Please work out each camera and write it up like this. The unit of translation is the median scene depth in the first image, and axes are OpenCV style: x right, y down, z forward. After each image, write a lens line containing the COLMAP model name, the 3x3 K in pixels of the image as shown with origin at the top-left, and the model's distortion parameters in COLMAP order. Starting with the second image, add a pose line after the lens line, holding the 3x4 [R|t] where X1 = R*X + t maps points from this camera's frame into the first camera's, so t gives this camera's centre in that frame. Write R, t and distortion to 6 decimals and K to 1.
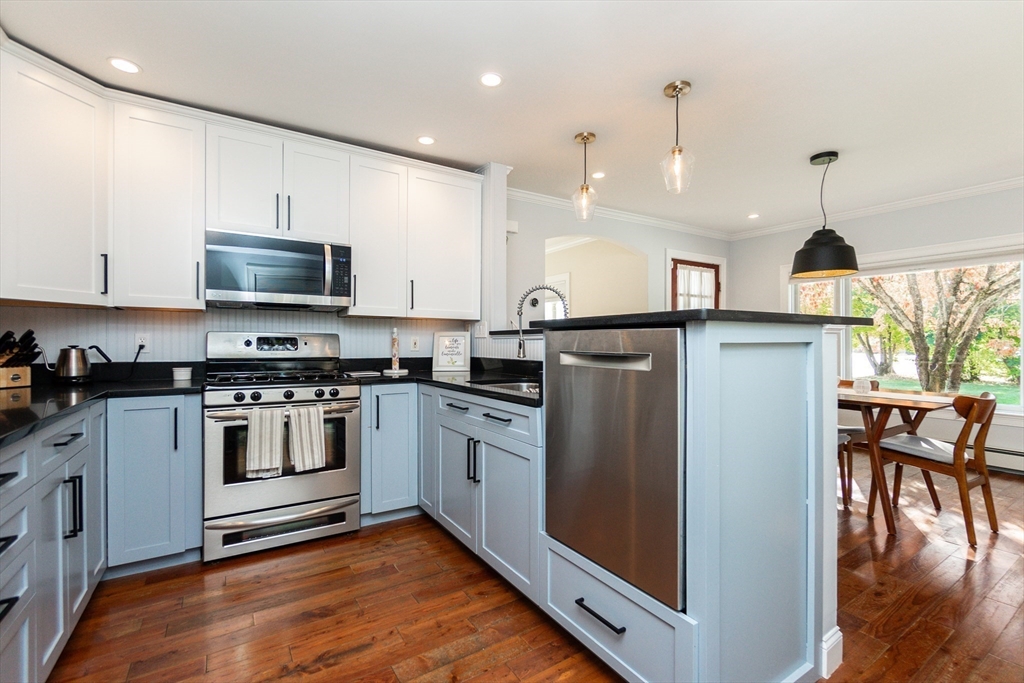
lens RADIAL K [[453.8, 0, 514.3], [0, 453.8, 345.5], [0, 0, 1]] dist [0.000637, 0.000478]
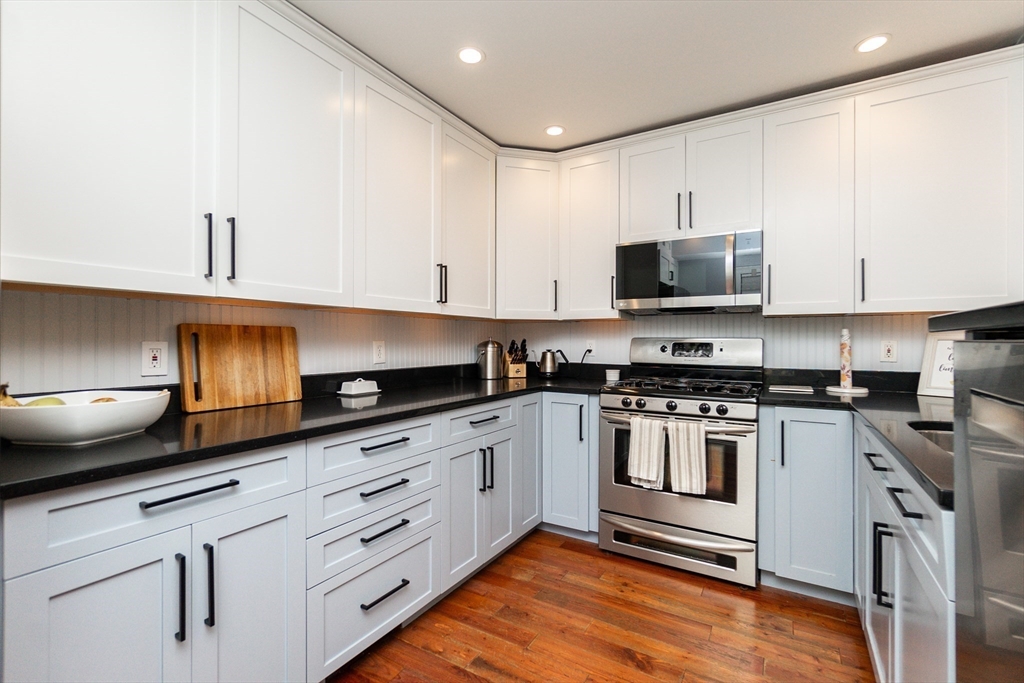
lens RADIAL K [[449.2, 0, 519.3], [0, 449.2, 339.7], [0, 0, 1]] dist [-0.001889, 0.000171]
pose [[0.444187, -0.002940, -0.895929, 0.180278], [-0.004383, 0.999976, -0.005454, -0.019632], [0.895923, 0.006350, 0.444164, 0.289448]]
